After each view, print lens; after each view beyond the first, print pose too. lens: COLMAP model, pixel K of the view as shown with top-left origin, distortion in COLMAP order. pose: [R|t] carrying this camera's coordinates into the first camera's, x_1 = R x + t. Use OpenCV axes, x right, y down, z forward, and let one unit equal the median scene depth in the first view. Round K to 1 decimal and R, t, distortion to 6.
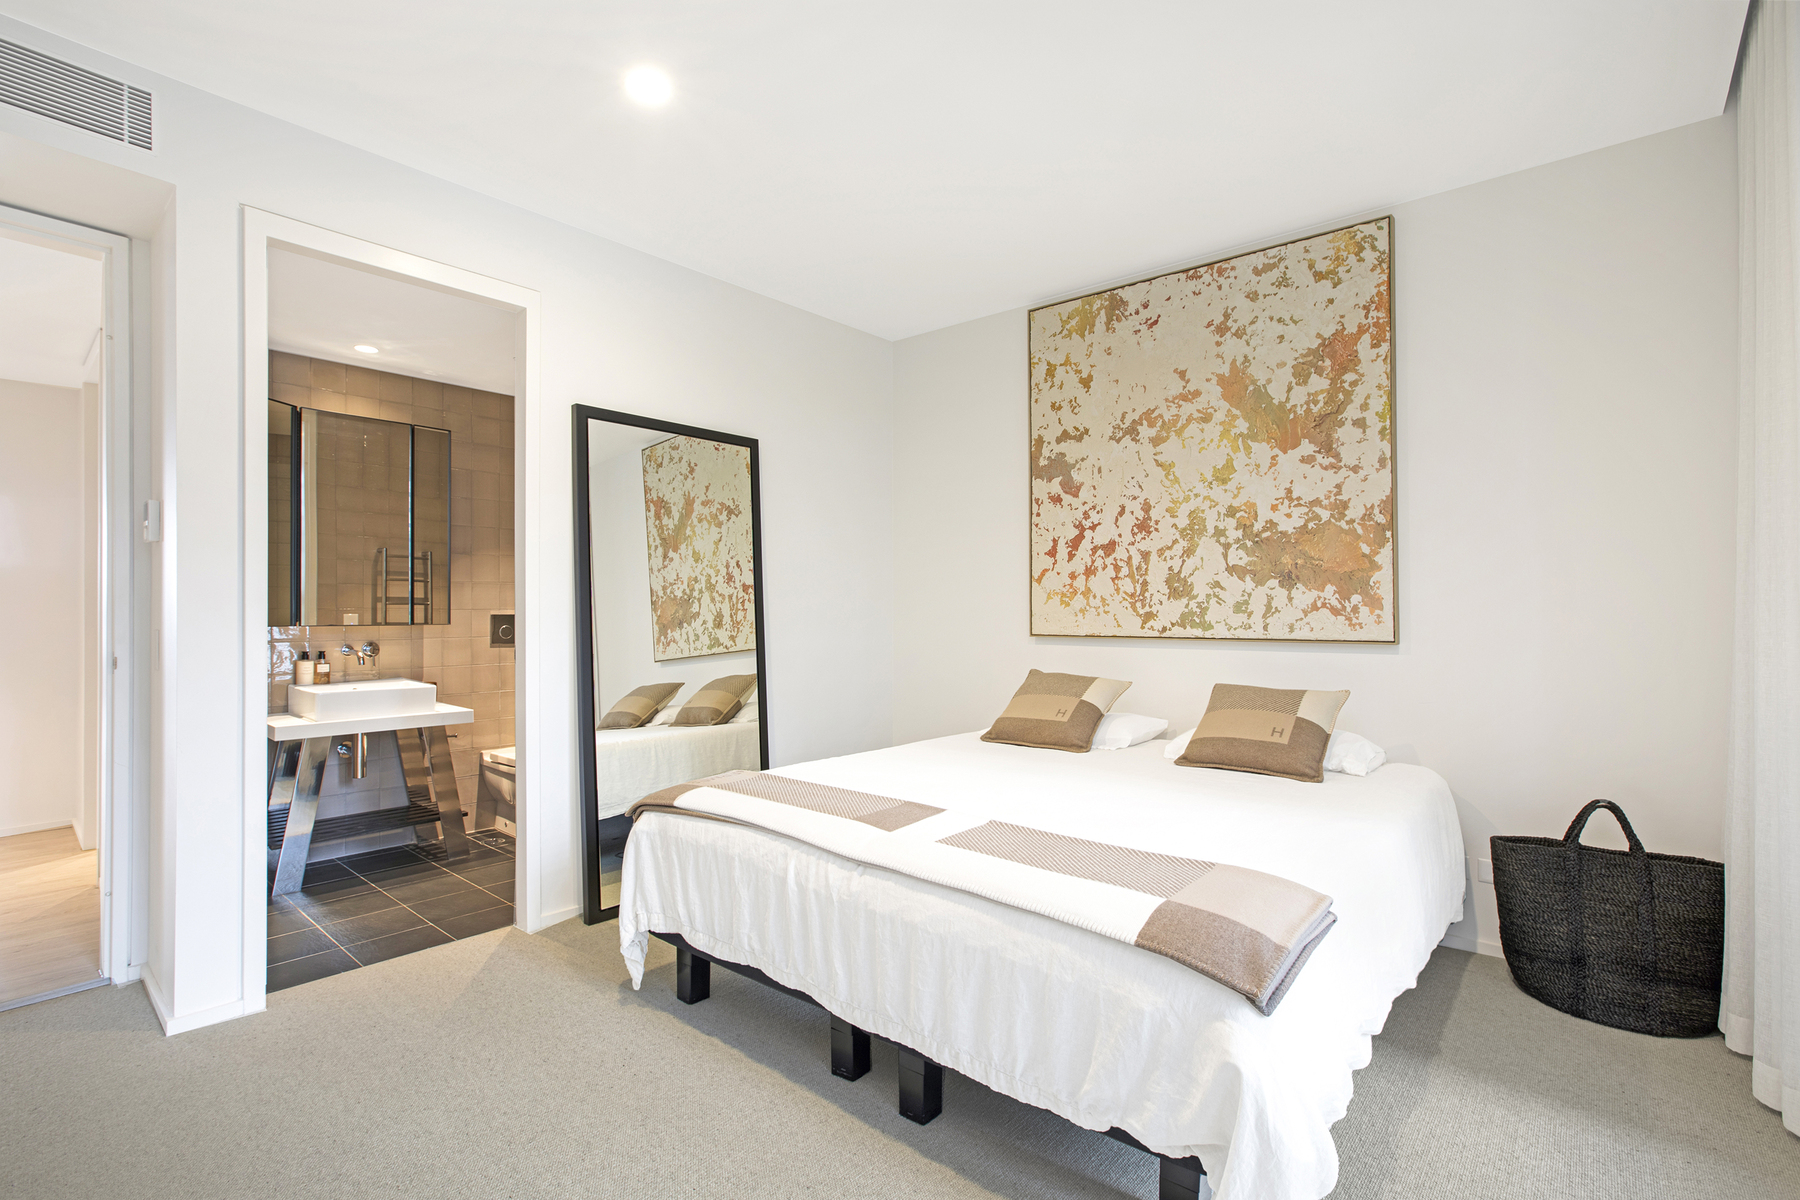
lens RADIAL K [[826.7, 0, 890.0], [0, 826.7, 603.2], [0, 0, 1]] dist [-0.003270, -0.000023]
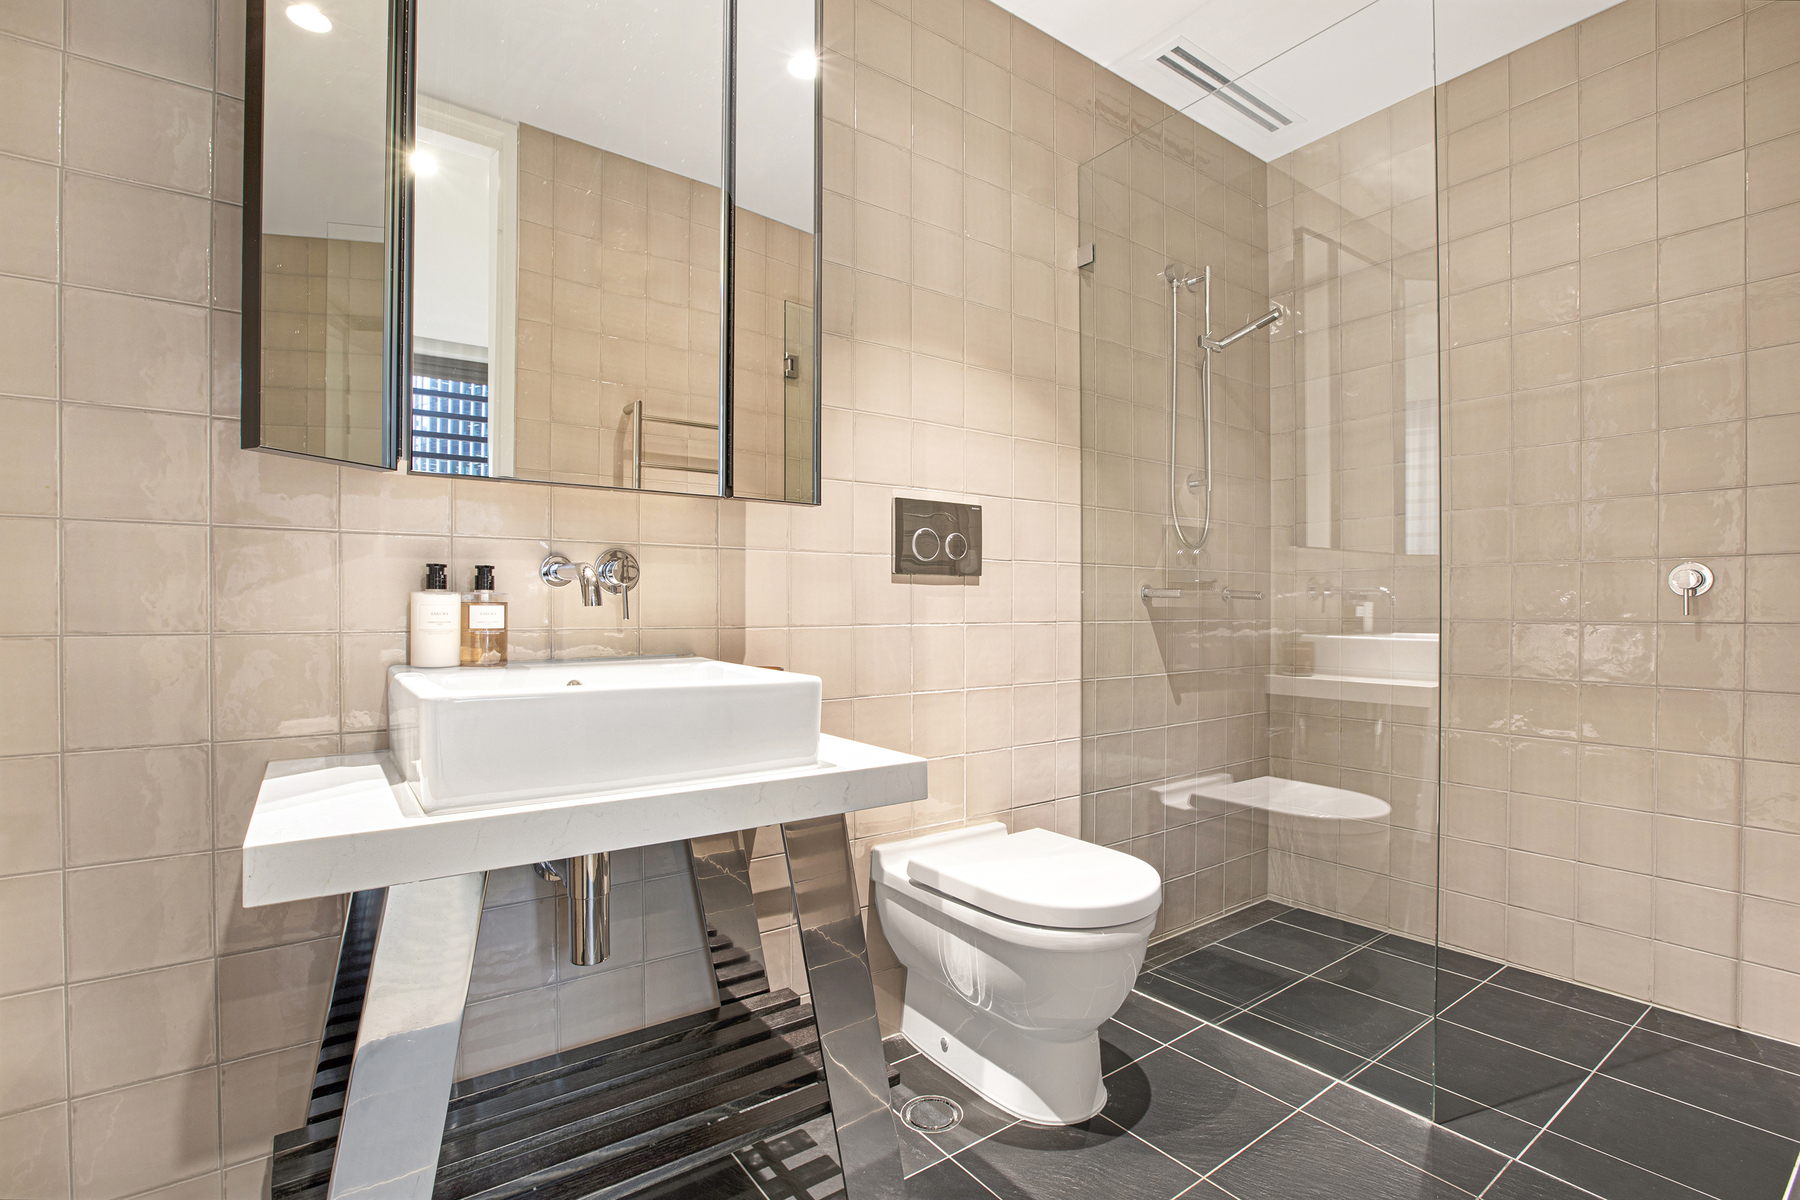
lens RADIAL K [[826.7, 0, 901.9], [0, 826.7, 608.2], [0, 0, 1]] dist [-0.003270, -0.000023]
pose [[0.975931, -0.007397, -0.217953, -0.435724], [0.008114, 0.999964, 0.002397, 0.072351], [0.217928, -0.004108, 0.975956, 0.685333]]
